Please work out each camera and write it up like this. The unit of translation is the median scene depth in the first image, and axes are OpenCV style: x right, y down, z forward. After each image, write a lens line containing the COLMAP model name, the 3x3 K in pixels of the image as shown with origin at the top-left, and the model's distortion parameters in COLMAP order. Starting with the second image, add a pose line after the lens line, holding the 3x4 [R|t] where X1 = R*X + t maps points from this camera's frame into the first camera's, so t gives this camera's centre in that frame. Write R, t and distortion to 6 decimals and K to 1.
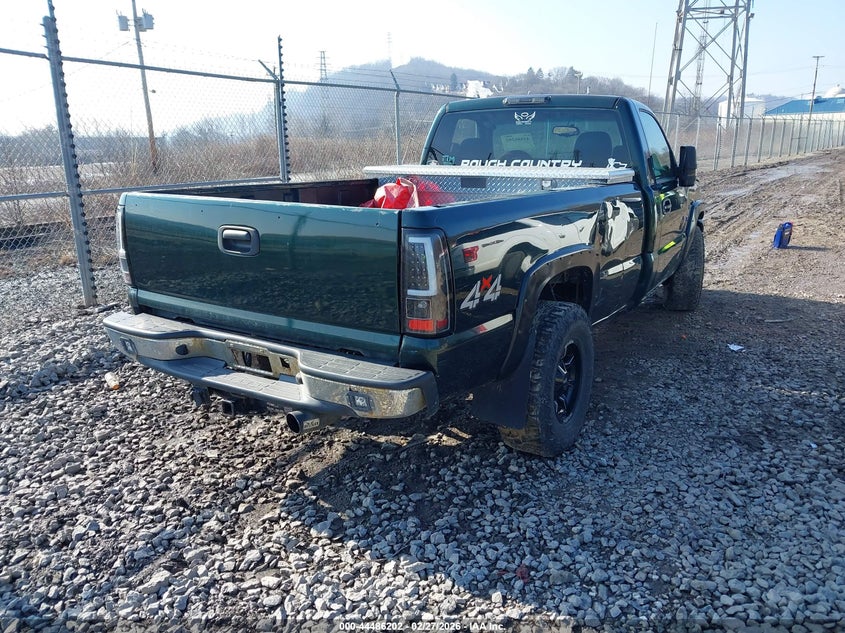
lens RADIAL K [[658.0, 0, 422.9], [0, 658.0, 321.4], [0, 0, 1]] dist [0.006784, -0.004174]
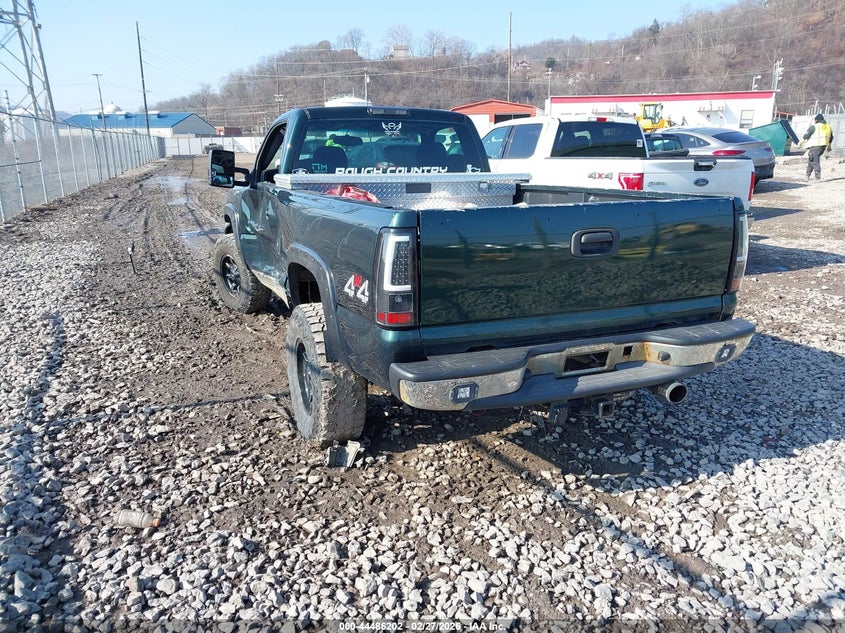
lens RADIAL K [[658.0, 0, 422.2], [0, 658.0, 314.0], [0, 0, 1]] dist [0.006784, -0.004174]
pose [[0.578258, -0.186957, 0.794144, -0.730538], [0.209465, 0.974783, 0.076961, -0.087223], [-0.788506, 0.121843, 0.602837, 0.354298]]
